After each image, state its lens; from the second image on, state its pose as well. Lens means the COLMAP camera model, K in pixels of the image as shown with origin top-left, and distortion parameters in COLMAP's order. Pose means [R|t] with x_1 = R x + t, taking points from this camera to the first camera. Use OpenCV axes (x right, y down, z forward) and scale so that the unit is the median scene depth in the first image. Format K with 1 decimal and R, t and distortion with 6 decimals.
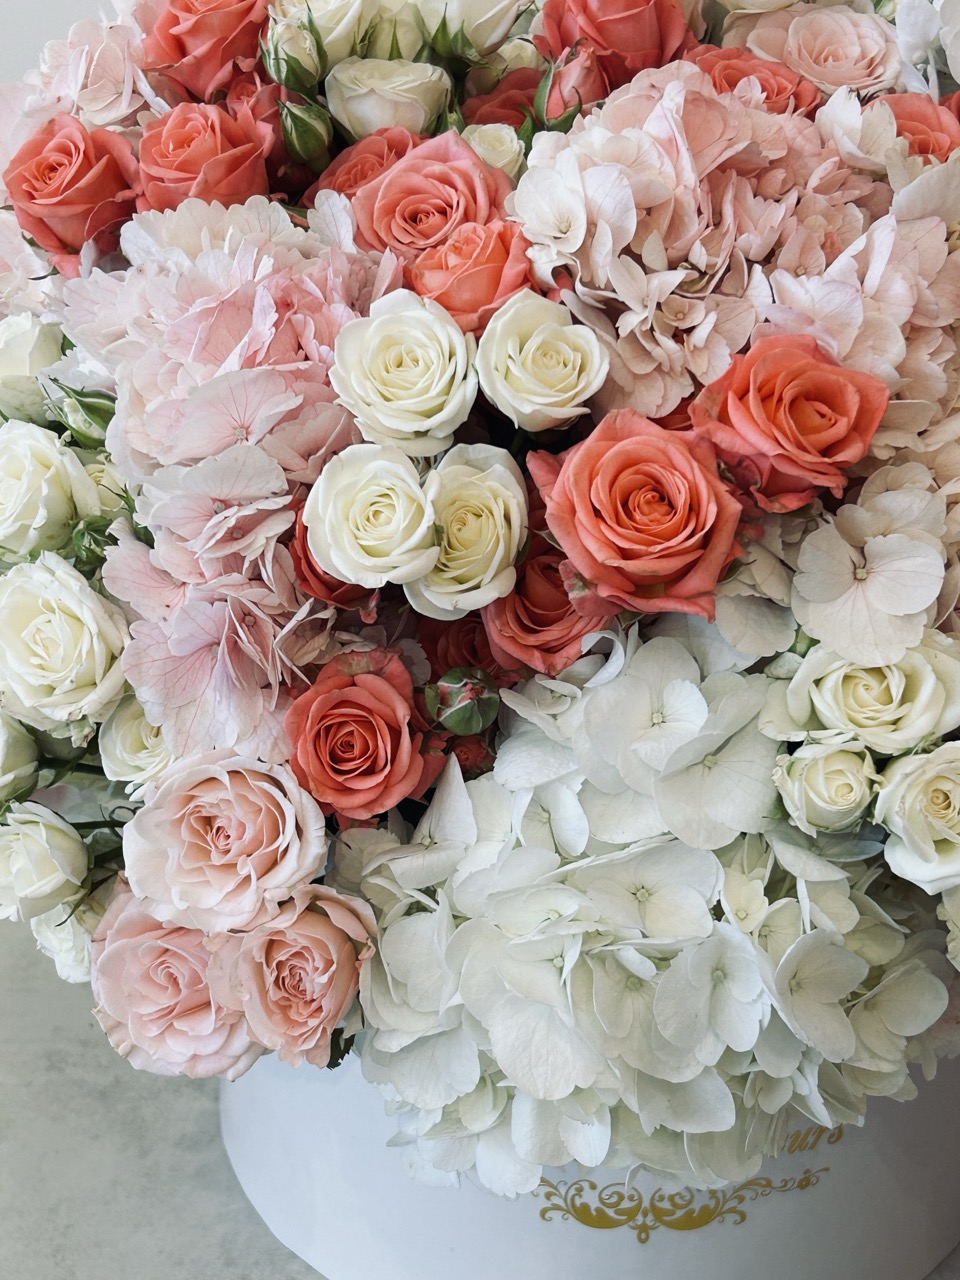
lens RADIAL K [[2181.8, 0, 480.0], [0, 2181.8, 640.0], [0, 0, 1]] dist [0.277692, -1.406588]
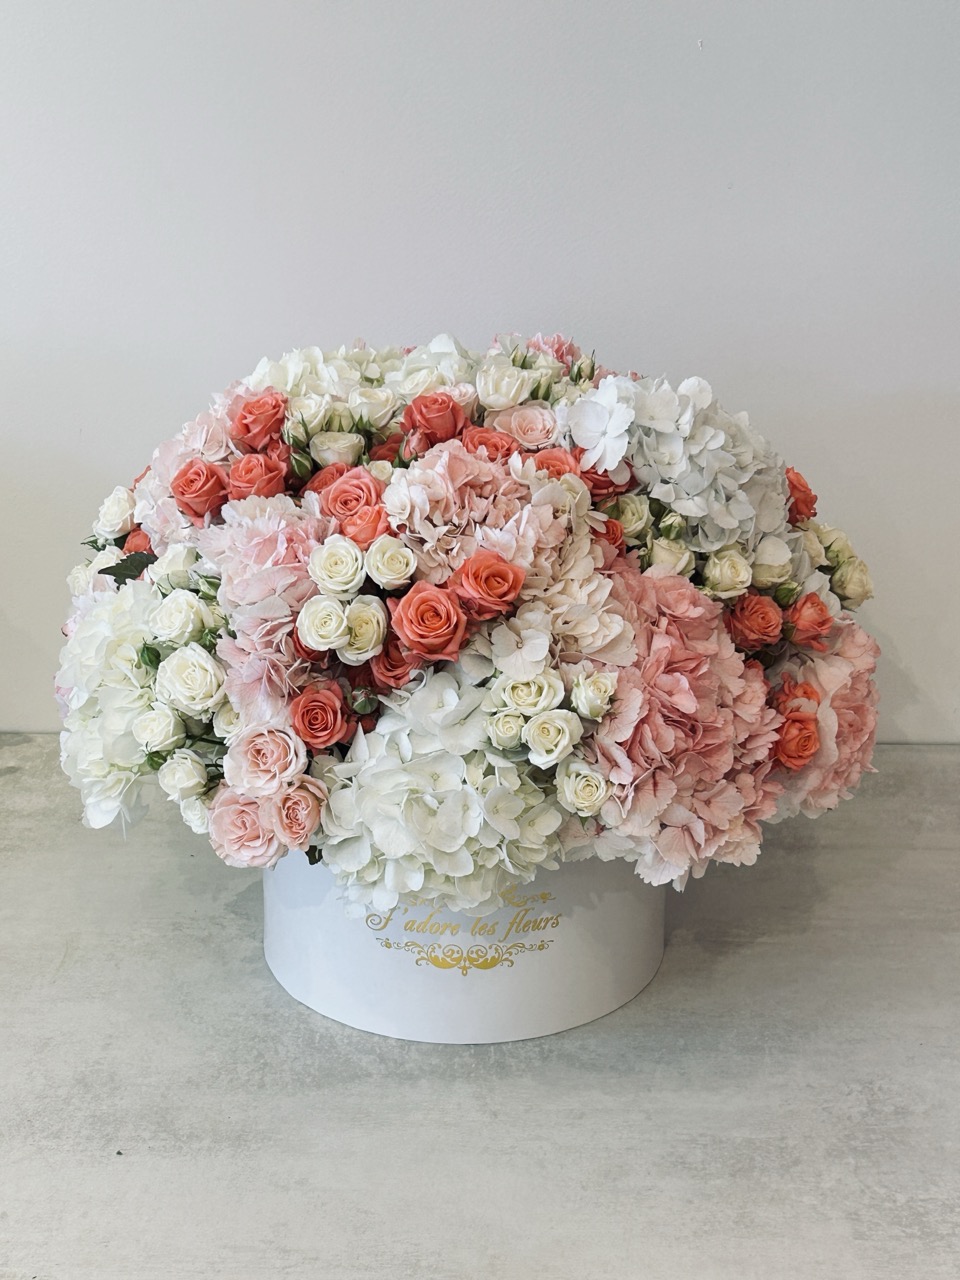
lens RADIAL K [[2181.8, 0, 480.0], [0, 2181.8, 640.0], [0, 0, 1]] dist [0.277692, -1.406588]
pose [[0.999755, -0.009906, -0.019796, 0.172070], [0.008236, 0.996538, -0.082730, 0.164233], [0.020547, 0.082547, 0.996375, -1.436321]]
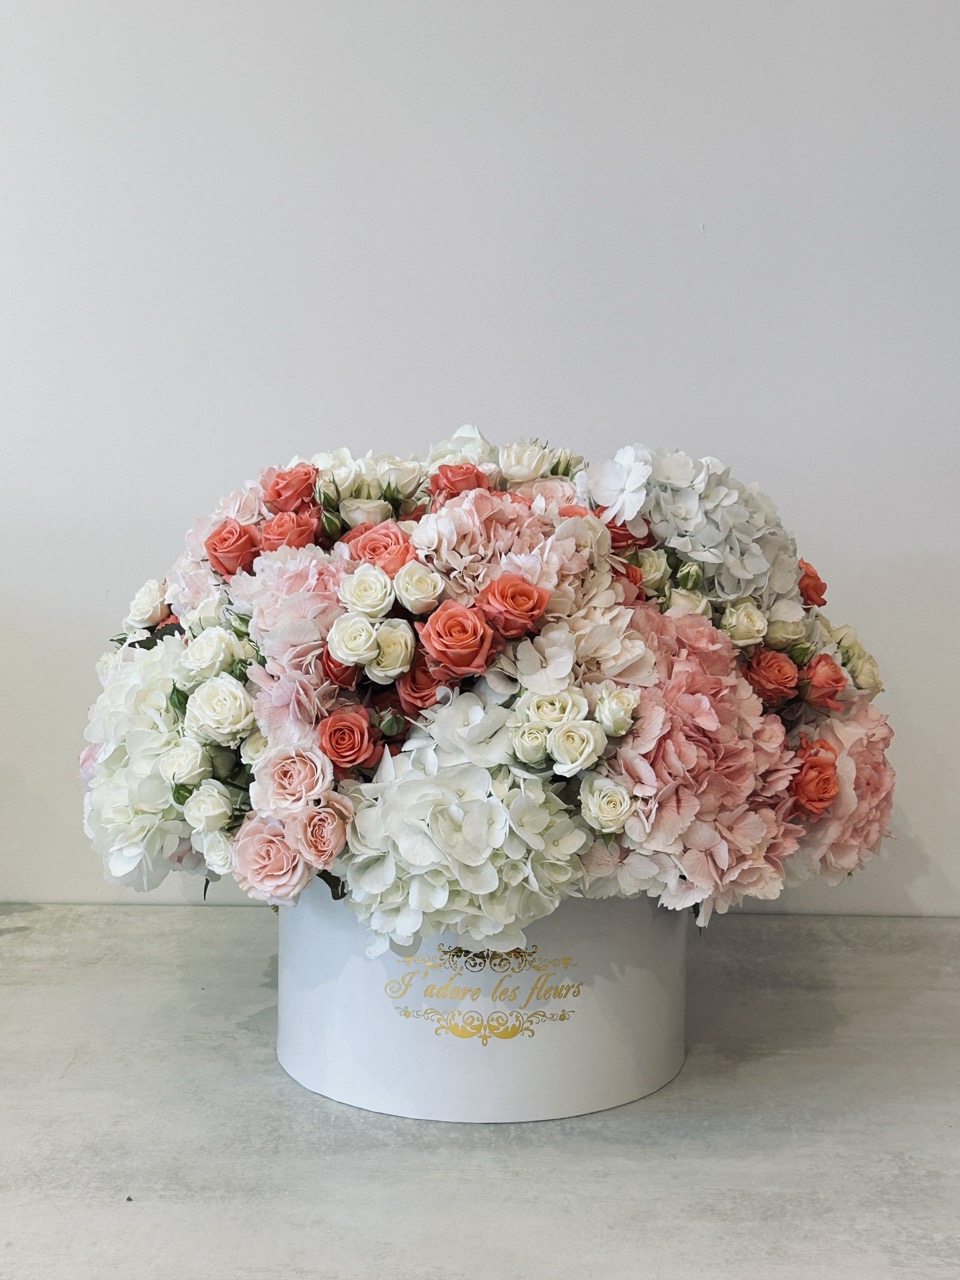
lens RADIAL K [[2181.8, 0, 480.0], [0, 2181.8, 640.0], [0, 0, 1]] dist [0.277692, -1.406588]
pose [[0.999909, -0.007836, -0.010977, 0.123109], [0.004121, 0.952475, -0.304589, 0.696341], [0.012842, 0.304516, 0.952421, -1.392458]]
